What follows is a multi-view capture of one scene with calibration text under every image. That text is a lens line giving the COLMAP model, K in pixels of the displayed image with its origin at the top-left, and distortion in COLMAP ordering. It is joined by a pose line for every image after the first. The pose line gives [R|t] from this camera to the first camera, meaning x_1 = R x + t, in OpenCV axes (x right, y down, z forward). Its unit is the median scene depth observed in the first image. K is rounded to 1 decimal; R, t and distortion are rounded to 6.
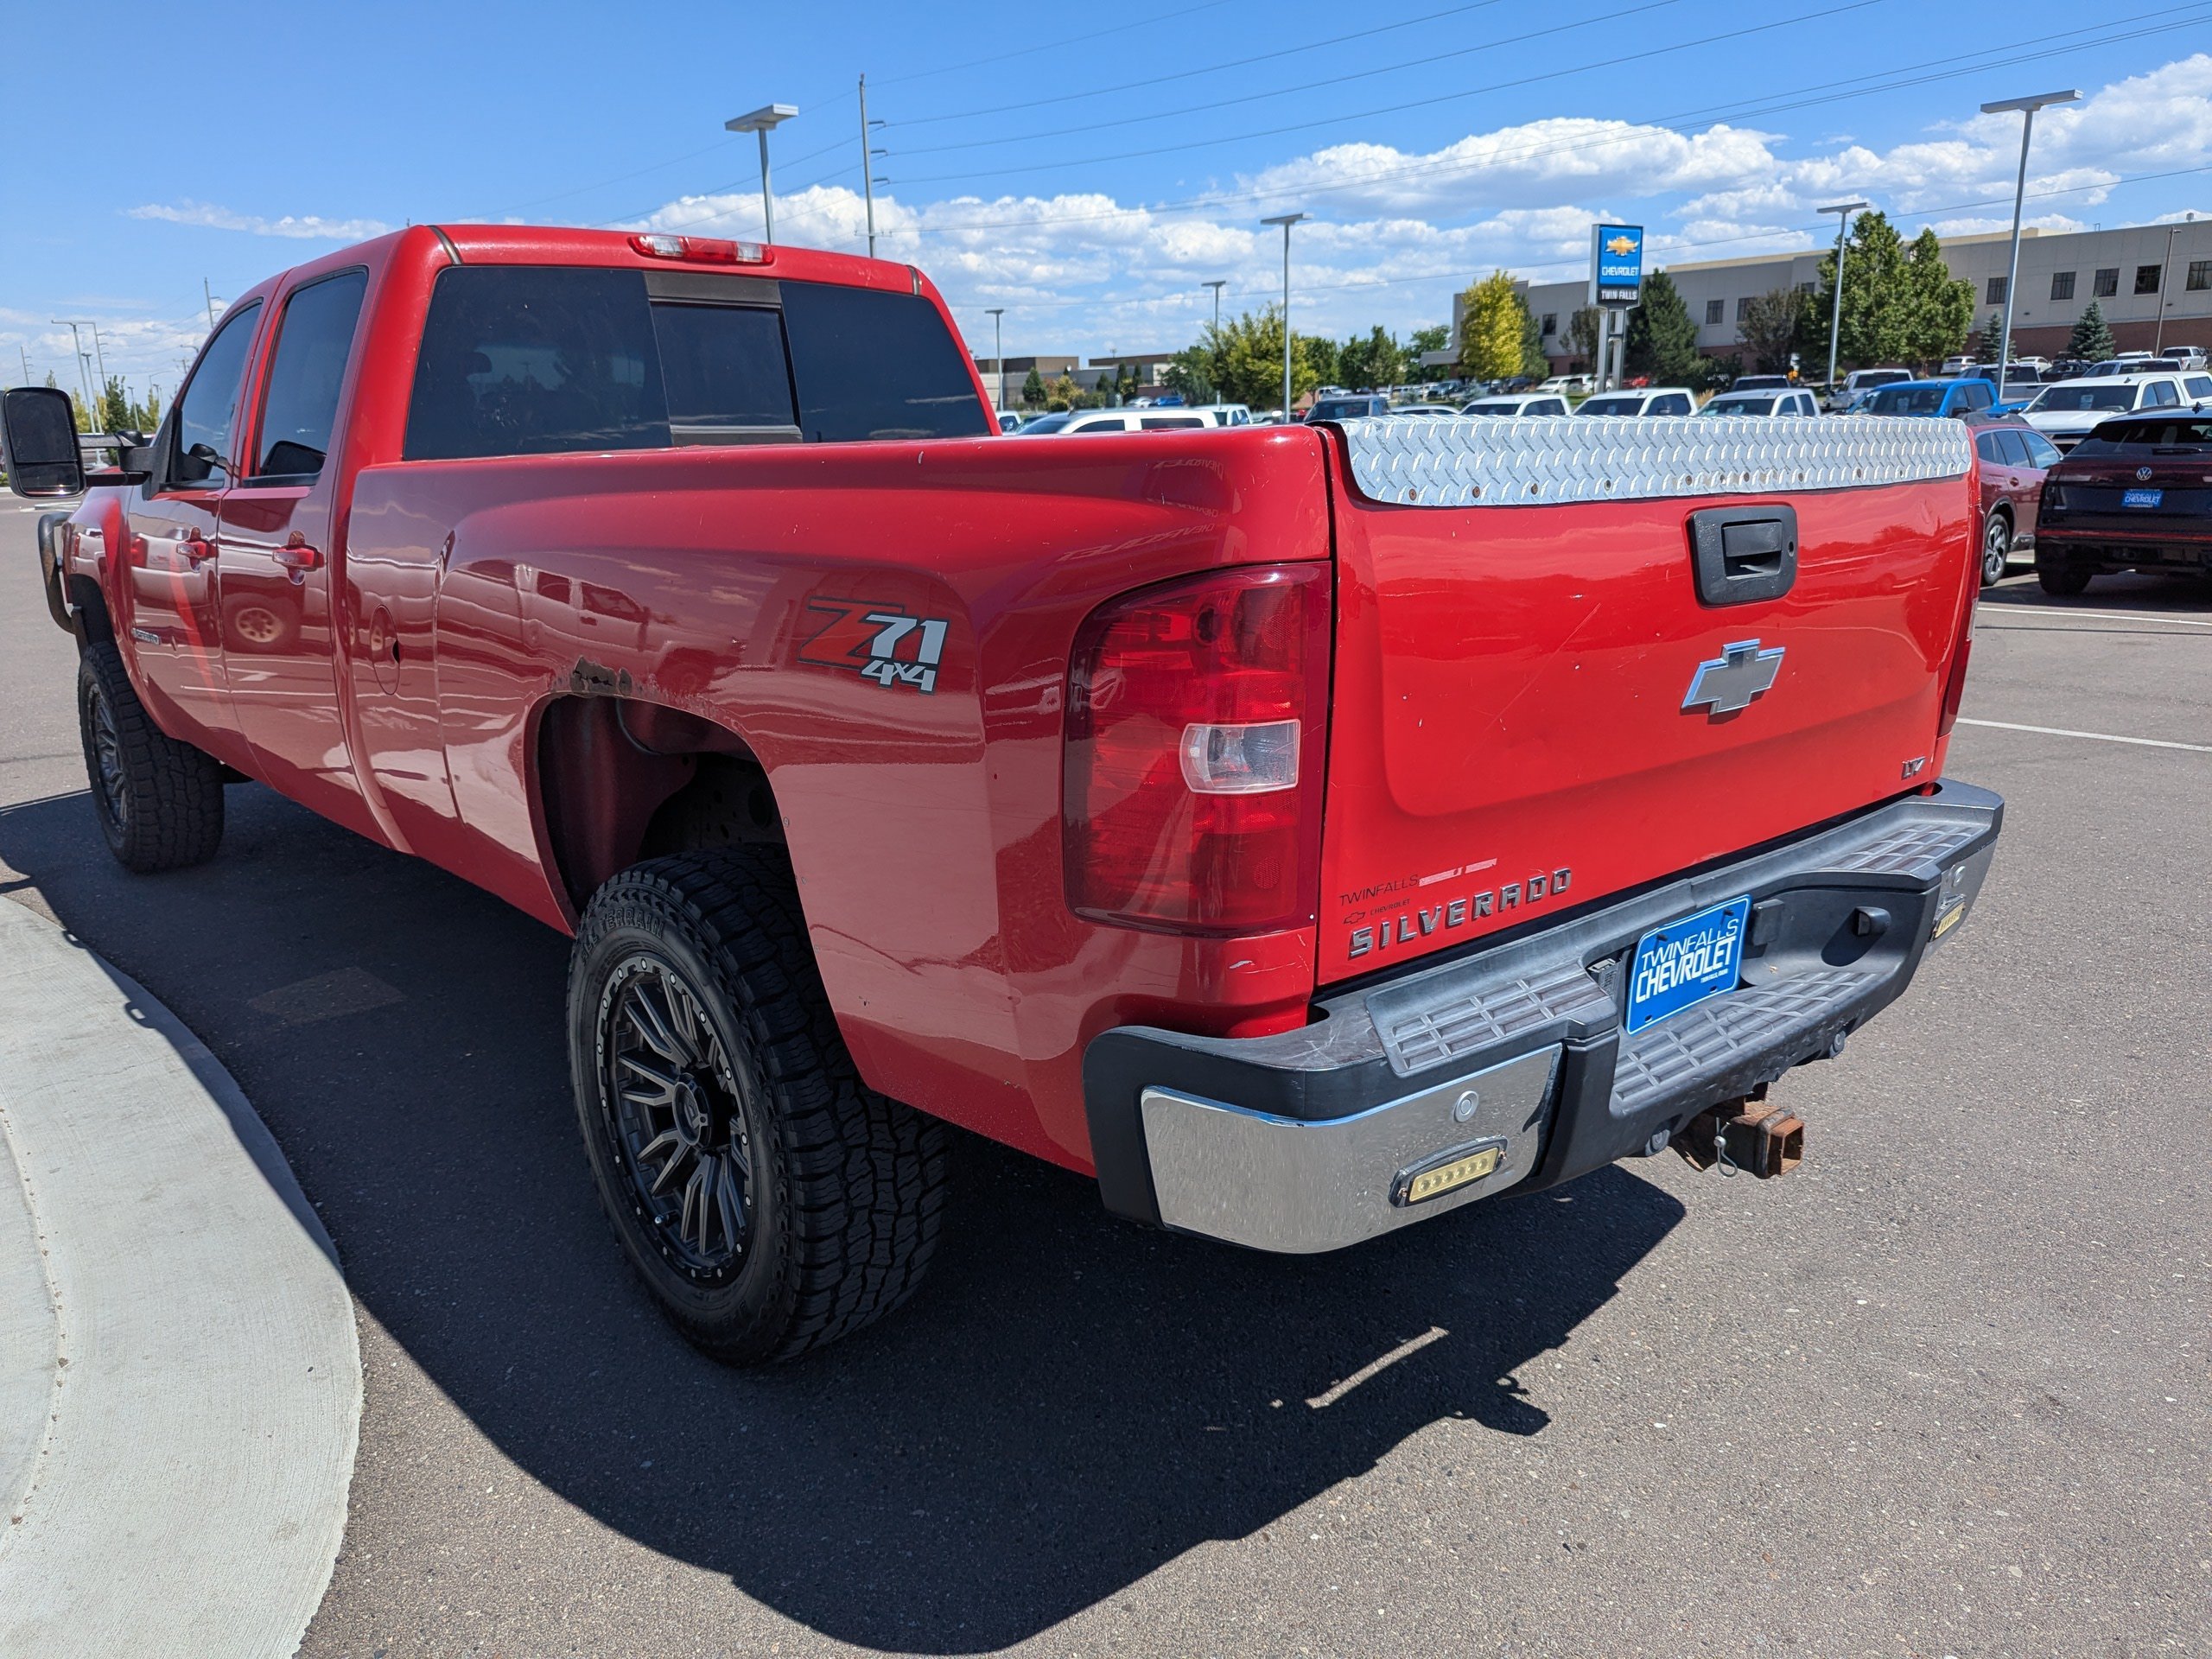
lens RADIAL K [[1575.5, 0, 1093.9], [0, 1575.5, 837.3], [0, 0, 1]] dist [0.041728, -0.030925]
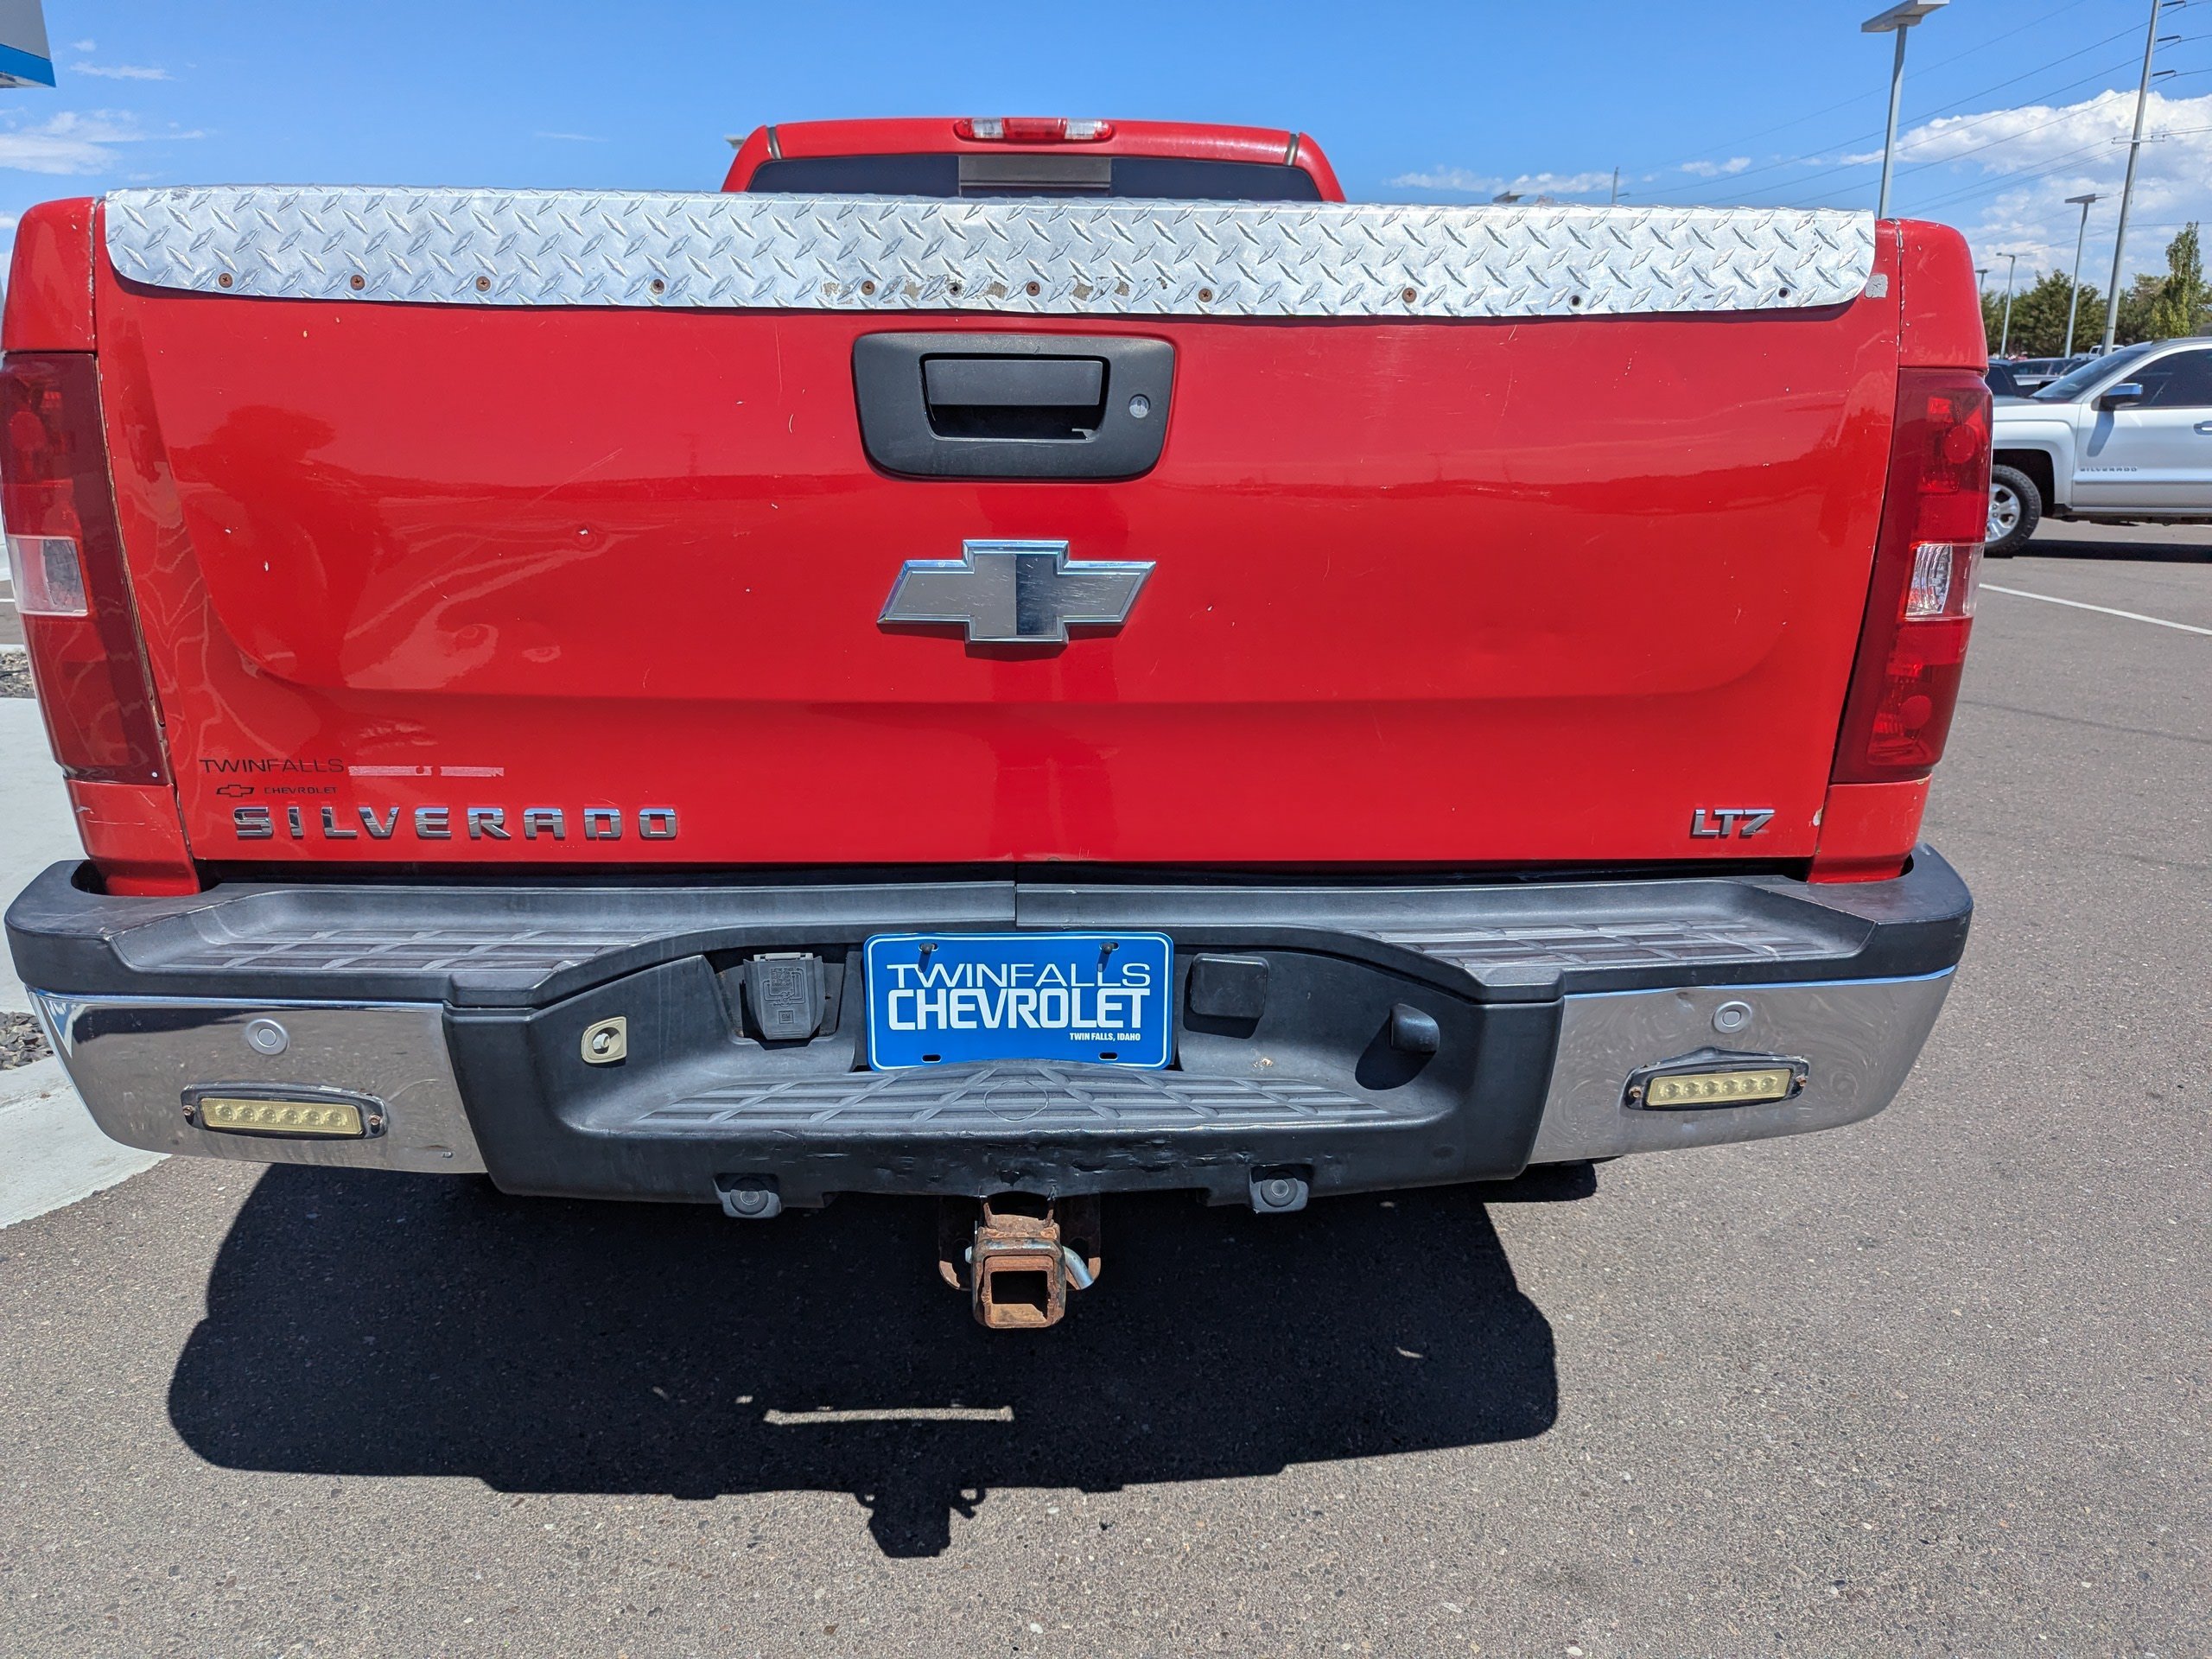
lens RADIAL K [[1575.5, 0, 1113.0], [0, 1575.5, 837.6], [0, 0, 1]] dist [0.041728, -0.030925]
pose [[0.776686, 0.185635, -0.601912, 0.719457], [-0.167056, 0.982073, 0.087317, -0.053422], [0.607331, 0.032735, 0.793774, 0.410956]]
